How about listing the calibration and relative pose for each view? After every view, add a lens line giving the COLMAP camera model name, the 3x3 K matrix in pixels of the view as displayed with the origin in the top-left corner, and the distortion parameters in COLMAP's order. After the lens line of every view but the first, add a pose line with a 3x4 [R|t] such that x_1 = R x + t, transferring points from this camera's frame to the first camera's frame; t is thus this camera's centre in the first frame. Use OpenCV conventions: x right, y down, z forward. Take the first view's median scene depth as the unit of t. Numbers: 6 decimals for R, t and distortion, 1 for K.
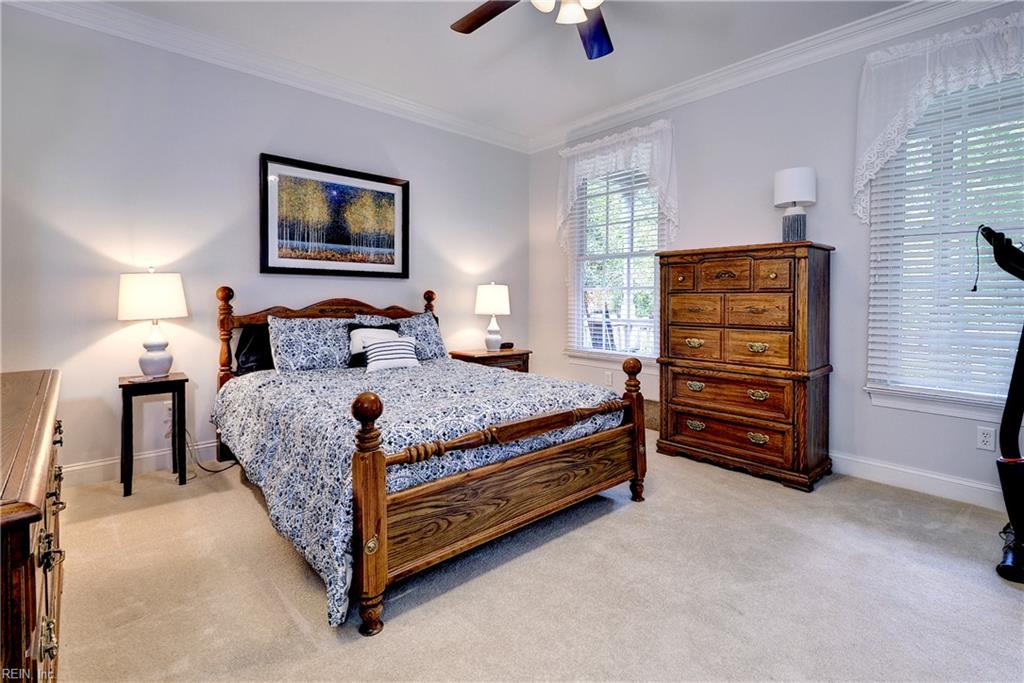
lens RADIAL K [[484.1, 0, 508.0], [0, 484.1, 315.7], [0, 0, 1]] dist [0.010487, -0.000610]
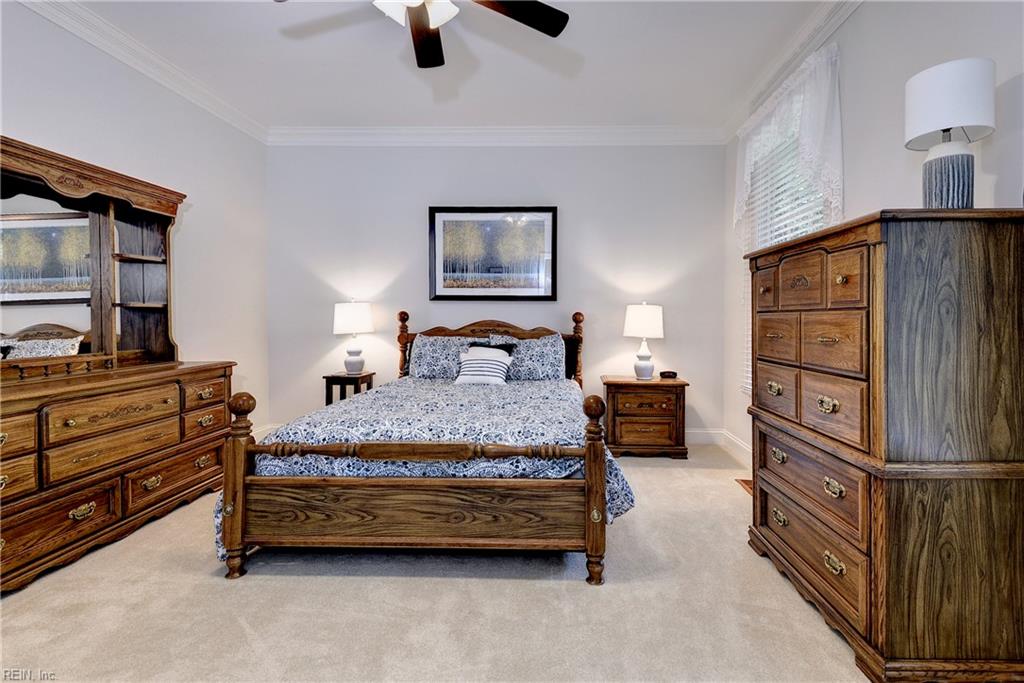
lens RADIAL K [[466.6, 0, 529.9], [0, 466.6, 332.3], [0, 0, 1]] dist [0.021386, -0.010554]
pose [[0.724164, 0.017977, -0.689393, 0.635175], [-0.025648, 0.999671, -0.000873, -0.011245], [0.689151, 0.018314, 0.724387, 0.348265]]
